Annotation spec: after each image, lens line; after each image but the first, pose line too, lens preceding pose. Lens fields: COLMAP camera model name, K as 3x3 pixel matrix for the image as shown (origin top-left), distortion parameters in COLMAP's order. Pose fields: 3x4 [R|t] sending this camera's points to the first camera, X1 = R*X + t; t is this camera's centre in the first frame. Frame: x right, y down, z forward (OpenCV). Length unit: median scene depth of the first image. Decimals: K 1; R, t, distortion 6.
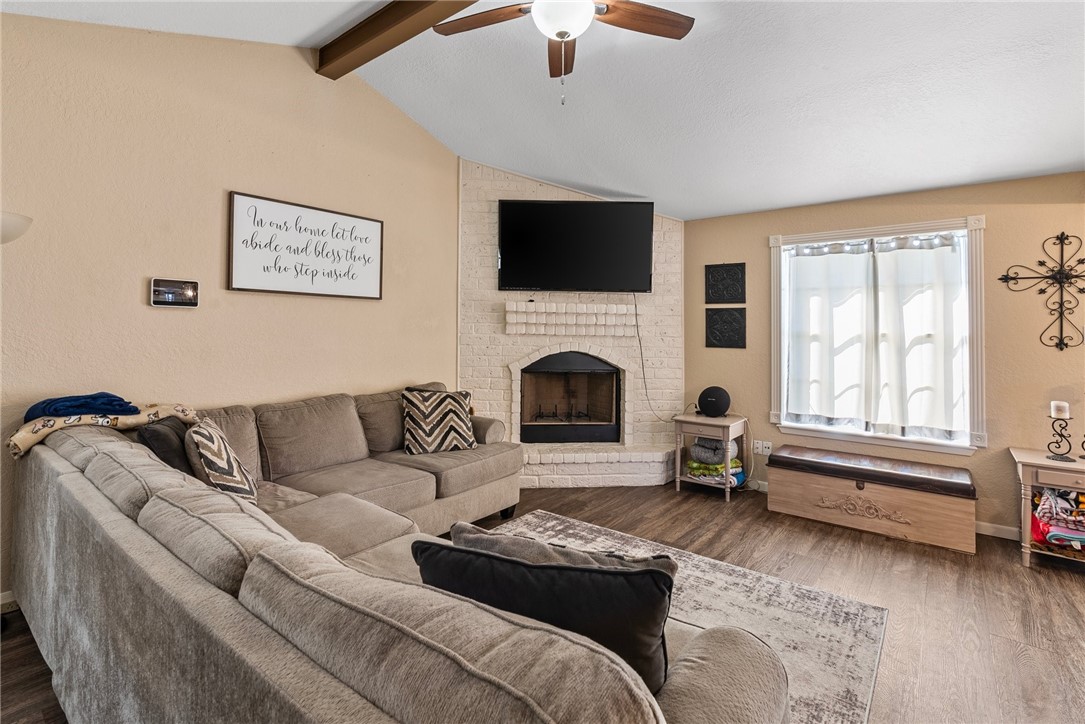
lens RADIAL K [[507.9, 0, 542.2], [0, 507.9, 319.3], [0, 0, 1]] dist [-0.001610, -0.000166]
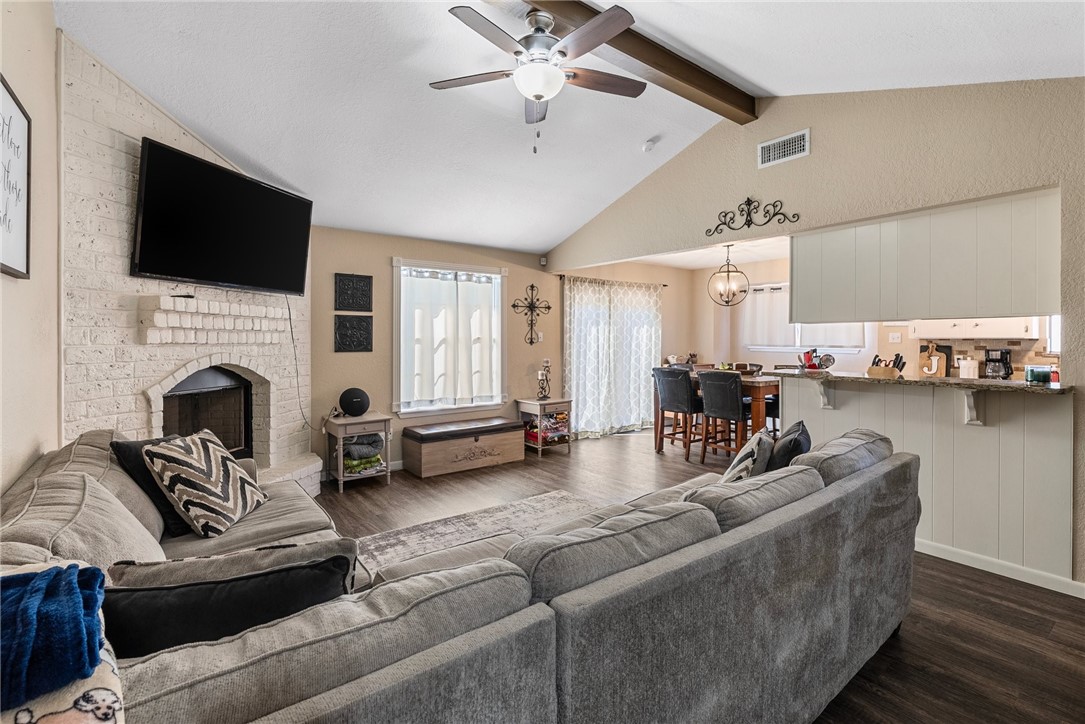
lens RADIAL K [[493.7, 0, 542.8], [0, 493.7, 340.2], [0, 0, 1]] dist [-0.001342, 0.000024]
pose [[0.258167, -0.016063, 0.965967, -0.620464], [-0.018115, 0.999605, 0.021464, 0.001190], [-0.965930, -0.023040, 0.257774, 0.377072]]
